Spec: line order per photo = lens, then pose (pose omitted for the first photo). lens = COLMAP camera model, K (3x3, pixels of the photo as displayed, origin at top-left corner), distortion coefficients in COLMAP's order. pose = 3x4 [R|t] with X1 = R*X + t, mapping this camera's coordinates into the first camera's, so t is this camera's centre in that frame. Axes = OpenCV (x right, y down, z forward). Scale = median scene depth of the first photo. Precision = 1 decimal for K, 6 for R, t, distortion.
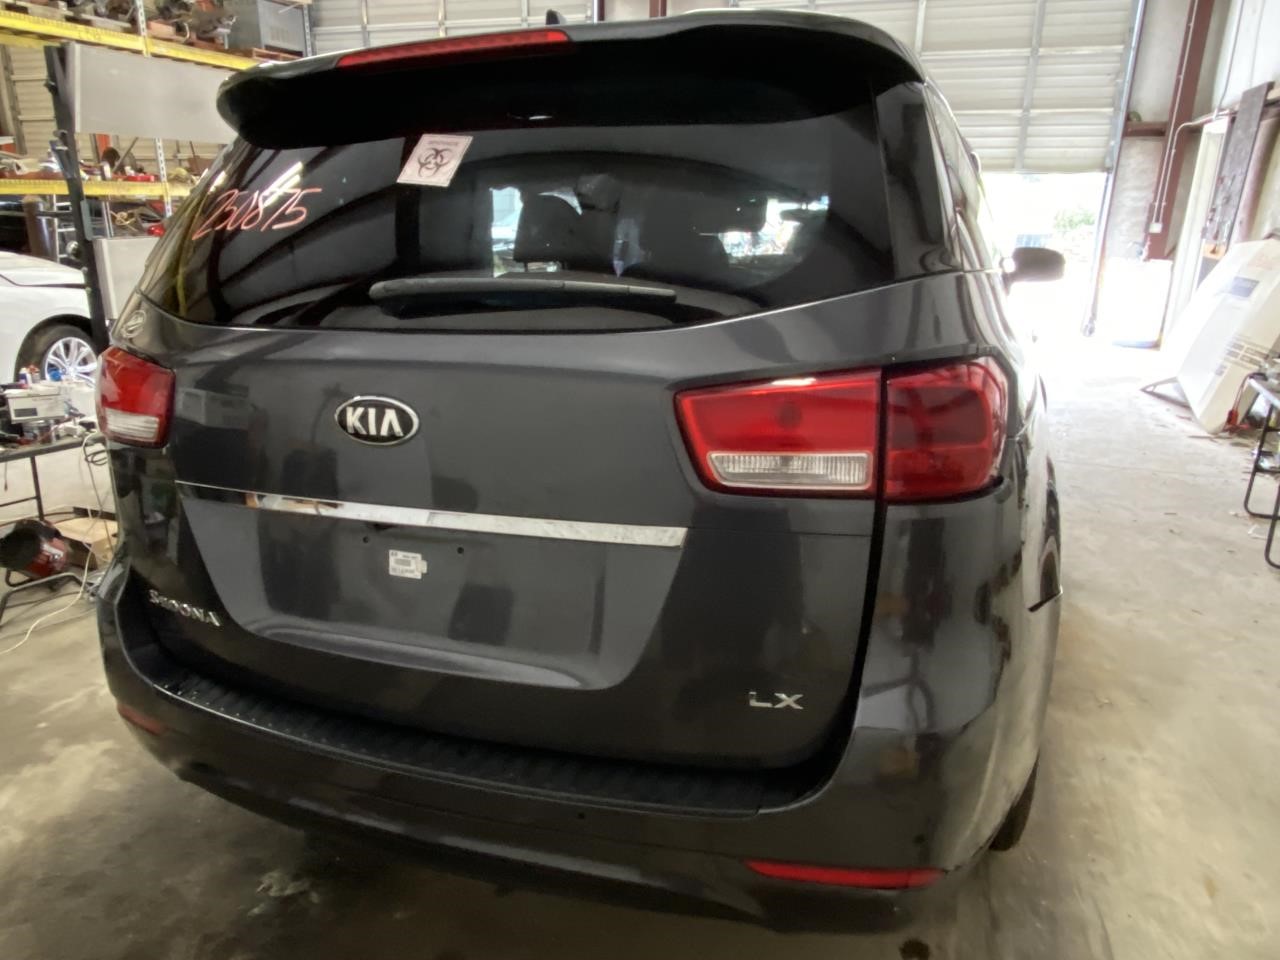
lens RADIAL K [[942.4, 0, 639.6], [0, 942.4, 483.1], [0, 0, 1]] dist [0.006798, 0.001897]
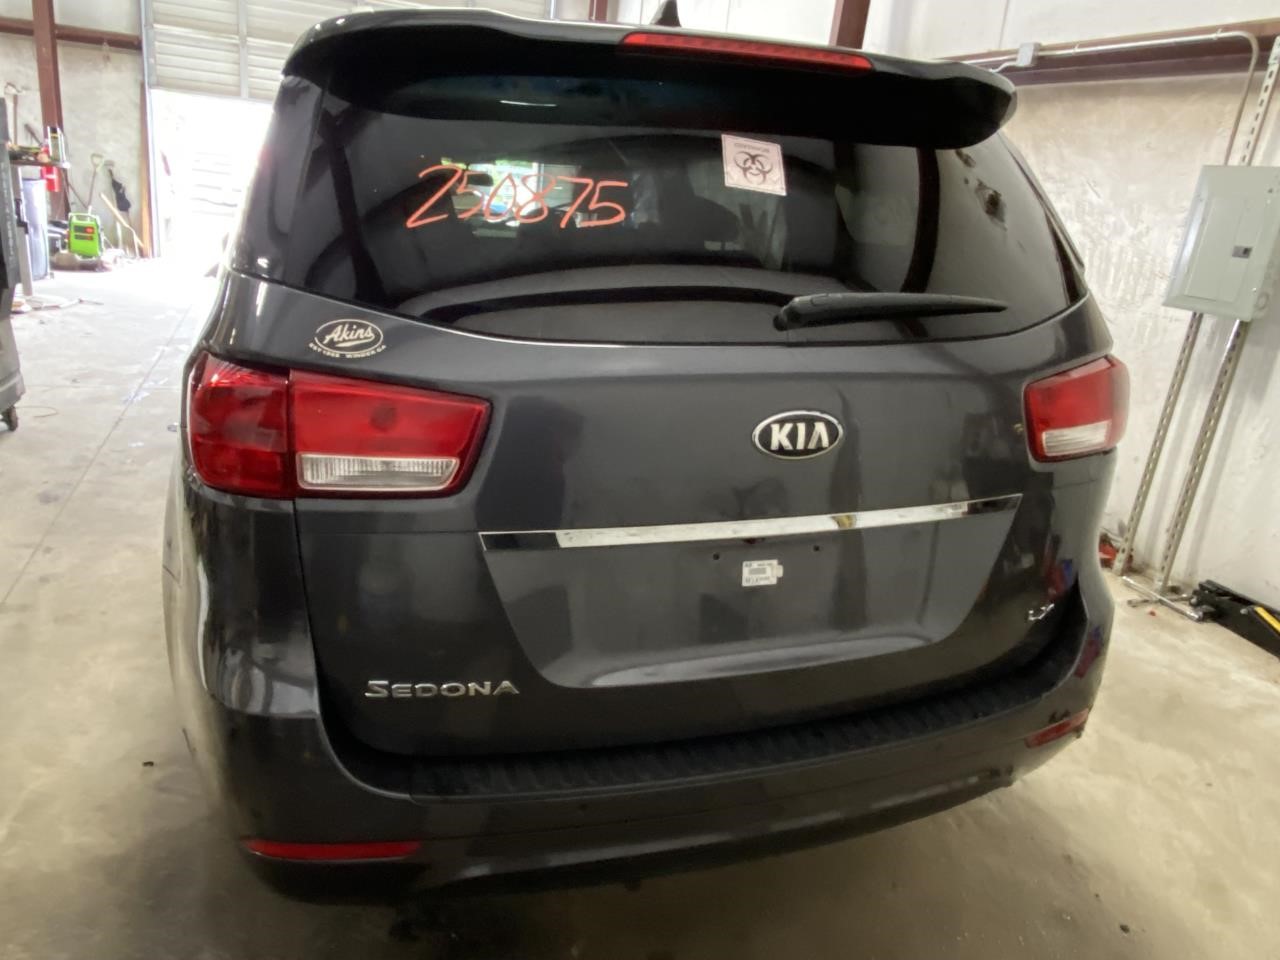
lens RADIAL K [[923.1, 0, 637.7], [0, 923.1, 465.3], [0, 0, 1]] dist [0.037711, -0.000844]
pose [[0.772114, -0.126933, 0.622678, -0.947820], [0.099549, 0.991911, 0.078762, -0.118447], [-0.627638, 0.001174, 0.778504, 0.311449]]
